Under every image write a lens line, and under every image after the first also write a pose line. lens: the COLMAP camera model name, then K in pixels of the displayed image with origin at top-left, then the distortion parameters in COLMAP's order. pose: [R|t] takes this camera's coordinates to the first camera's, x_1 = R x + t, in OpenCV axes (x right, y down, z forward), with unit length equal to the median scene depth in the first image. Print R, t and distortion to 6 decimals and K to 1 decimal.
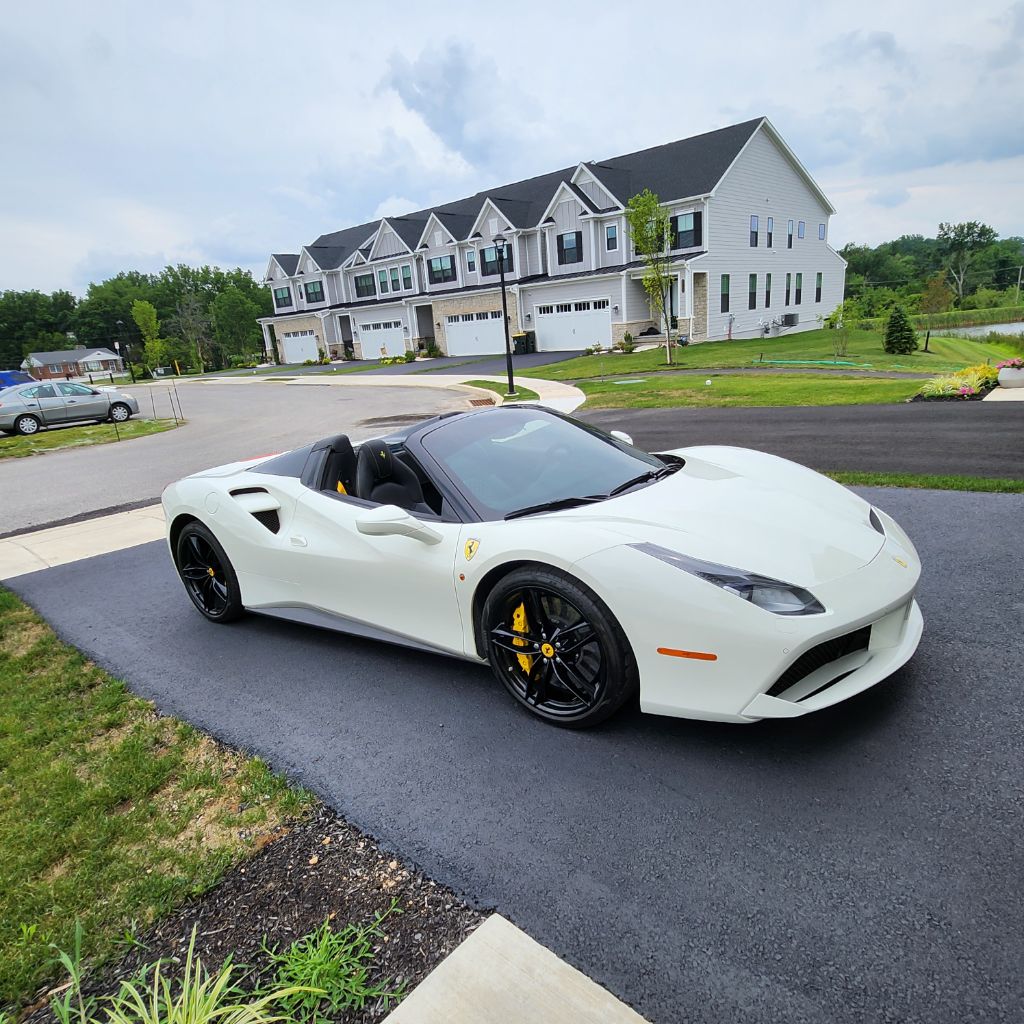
lens RADIAL K [[658.9, 0, 515.4], [0, 658.9, 518.9], [0, 0, 1]] dist [0.008642, -0.003866]
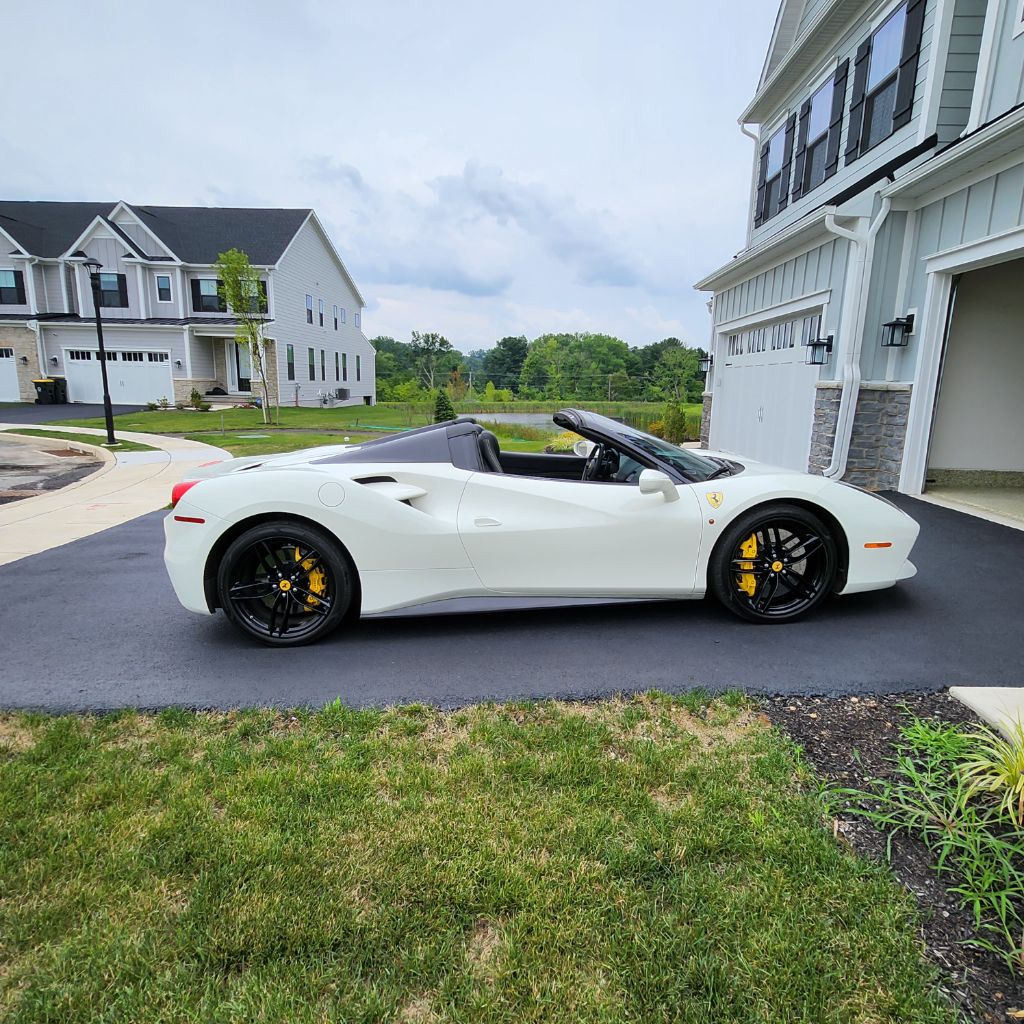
lens RADIAL K [[658.9, 0, 515.4], [0, 658.9, 518.9], [0, 0, 1]] dist [0.008642, -0.003866]
pose [[0.754027, -0.033661, 0.655980, -0.837300], [0.105233, 0.991977, -0.070060, 0.092398], [-0.648359, 0.121858, 0.751519, 0.201402]]
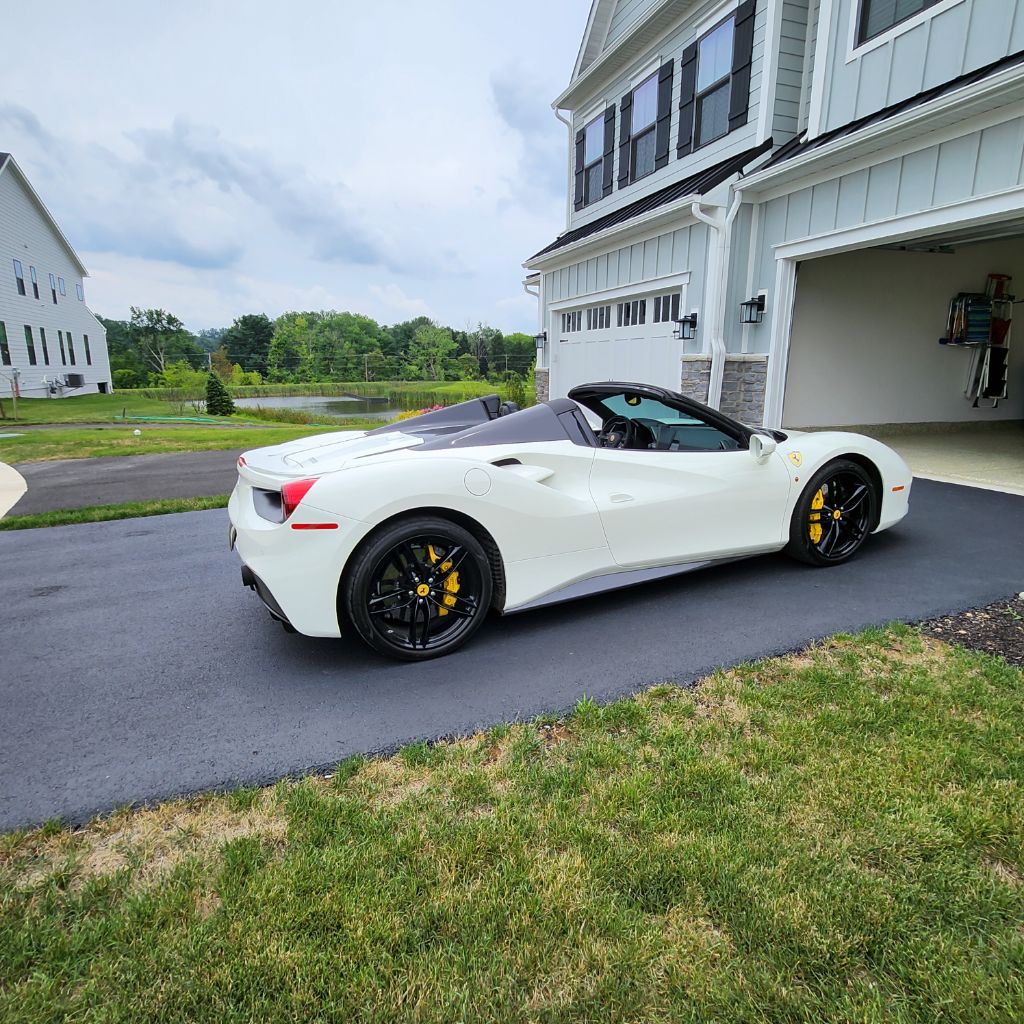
lens RADIAL K [[658.9, 0, 515.4], [0, 658.9, 518.9], [0, 0, 1]] dist [0.008642, -0.003866]
pose [[0.472344, -0.116395, 0.873695, -1.110385], [0.211758, 0.977196, 0.015701, 0.015472], [-0.855599, 0.177596, 0.486220, 0.589883]]
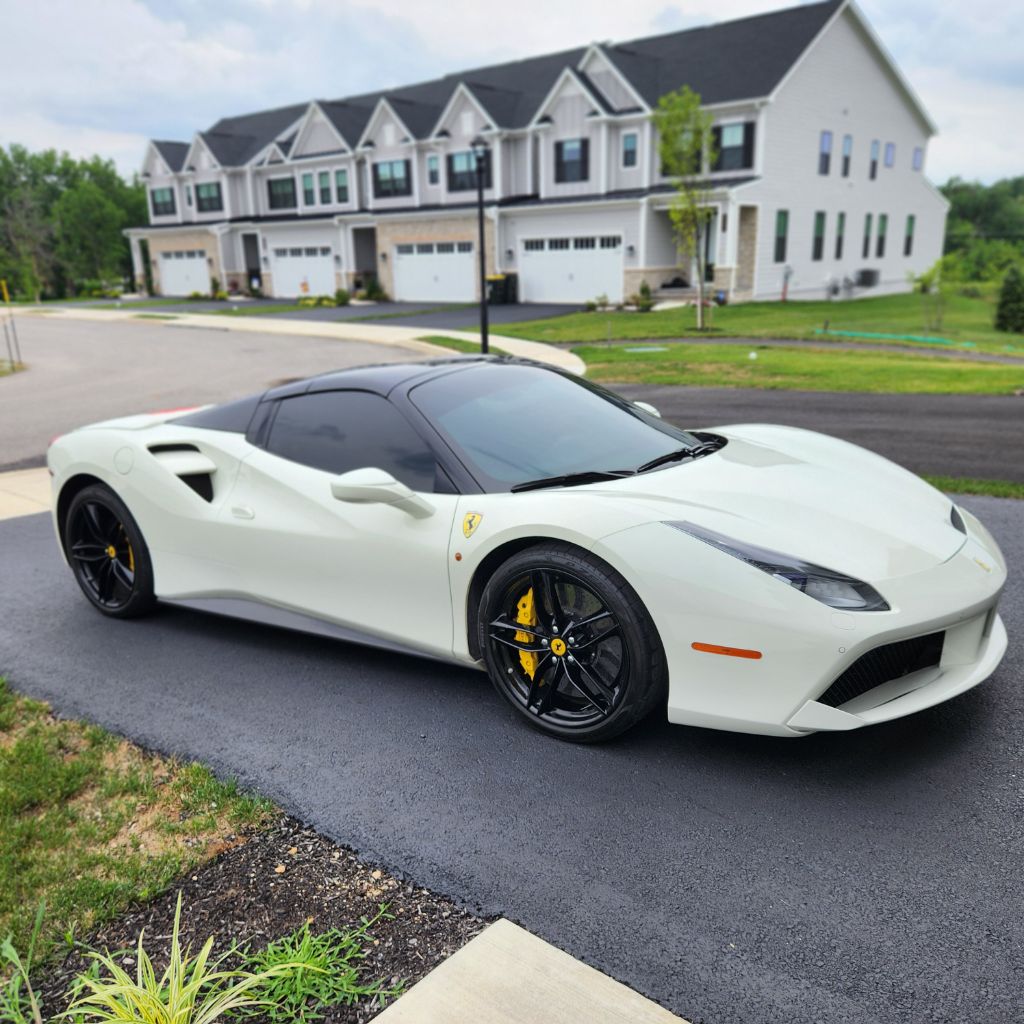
lens RADIAL K [[922.9, 0, 507.4], [0, 922.9, 525.3], [0, 0, 1]] dist [0.074696, -0.064191]
pose [[0.997972, 0.051595, 0.037274, -0.044459], [-0.051146, 0.998608, -0.012893, 0.042199], [-0.037887, 0.010960, 0.999222, -0.112399]]
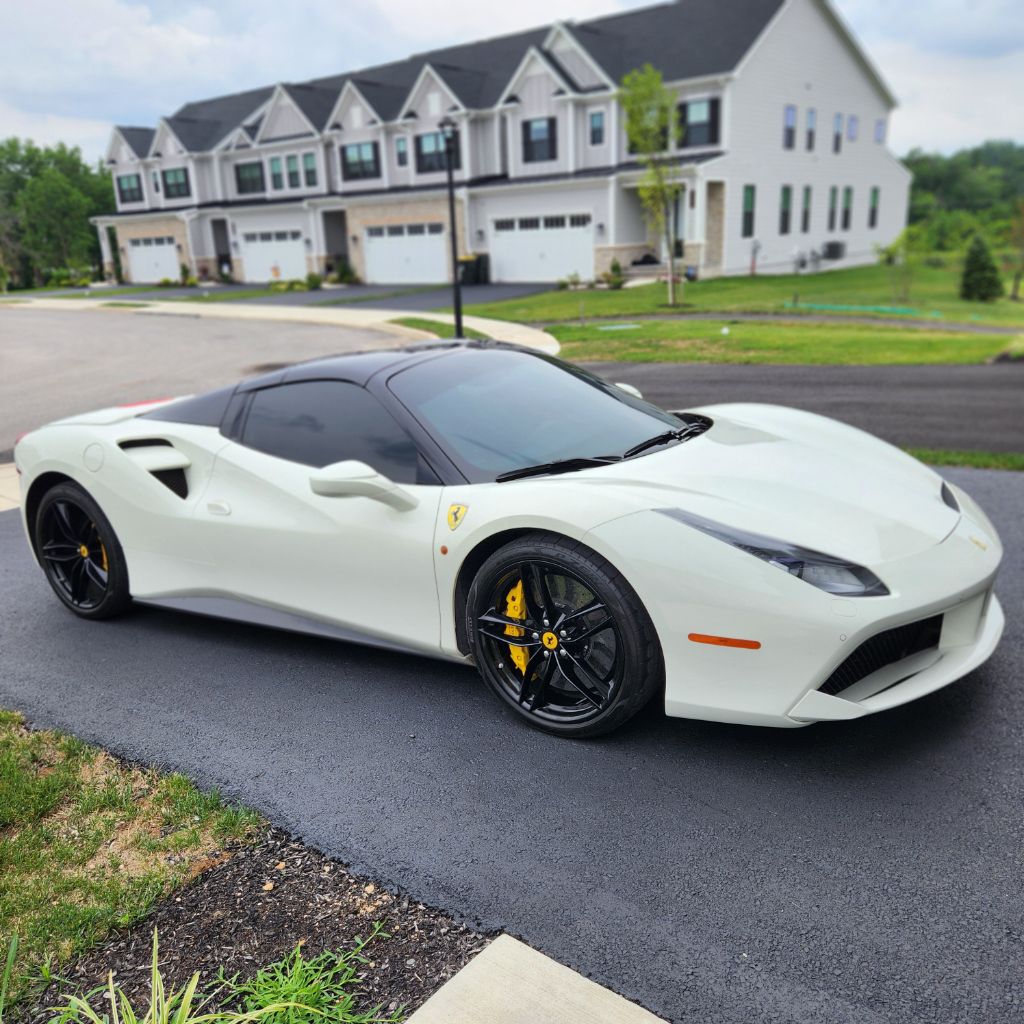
lens RADIAL K [[914.3, 0, 505.2], [0, 914.3, 508.0], [0, 0, 1]] dist [0.081983, -0.068163]
pose [[0.997943, 0.023715, 0.059561, -0.051076], [-0.023239, 0.999692, -0.008670, 0.031197], [-0.059748, 0.007268, 0.998187, -0.081778]]
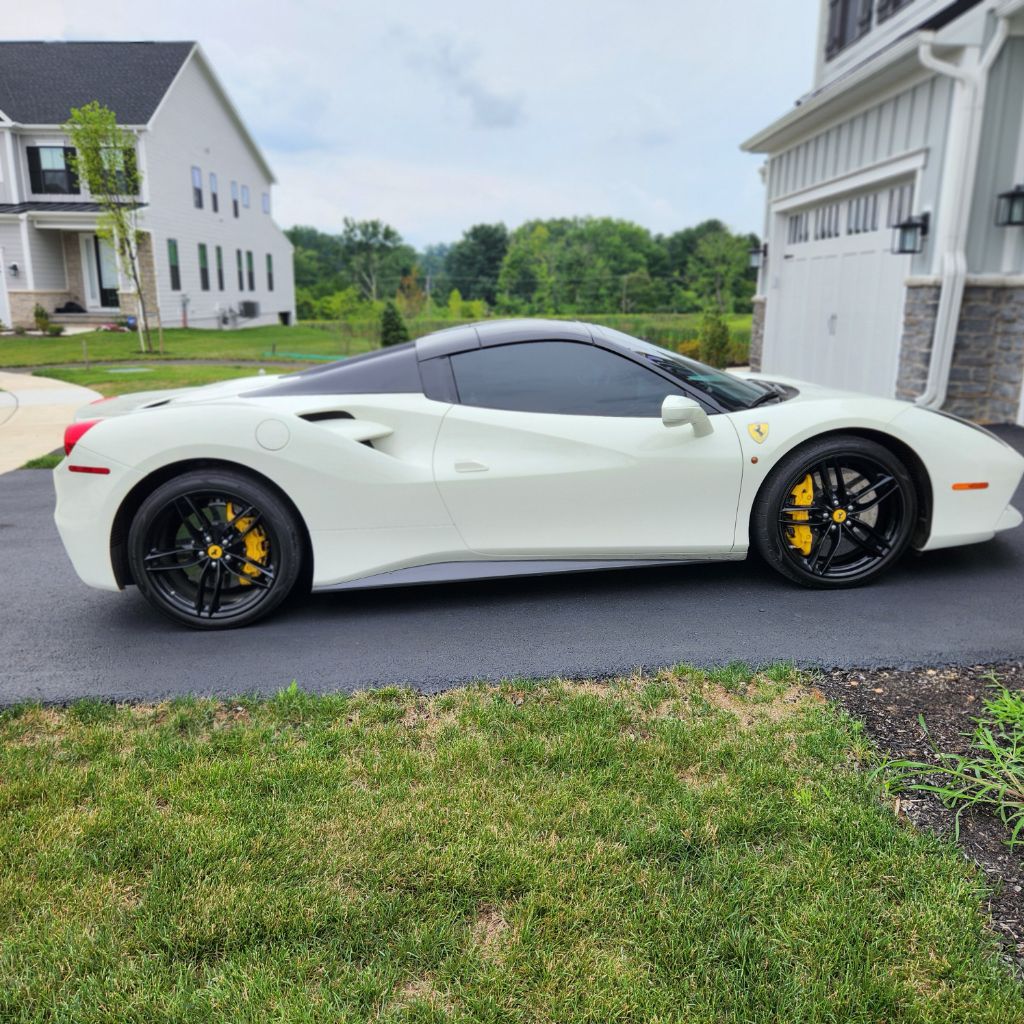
lens RADIAL K [[917.6, 0, 500.2], [0, 917.6, 518.6], [0, 0, 1]] dist [0.091005, -0.092445]
pose [[0.749511, -0.074533, 0.657782, -0.907286], [0.125573, 0.991609, -0.030725, 0.119353], [-0.649972, 0.105628, 0.752581, 0.141951]]
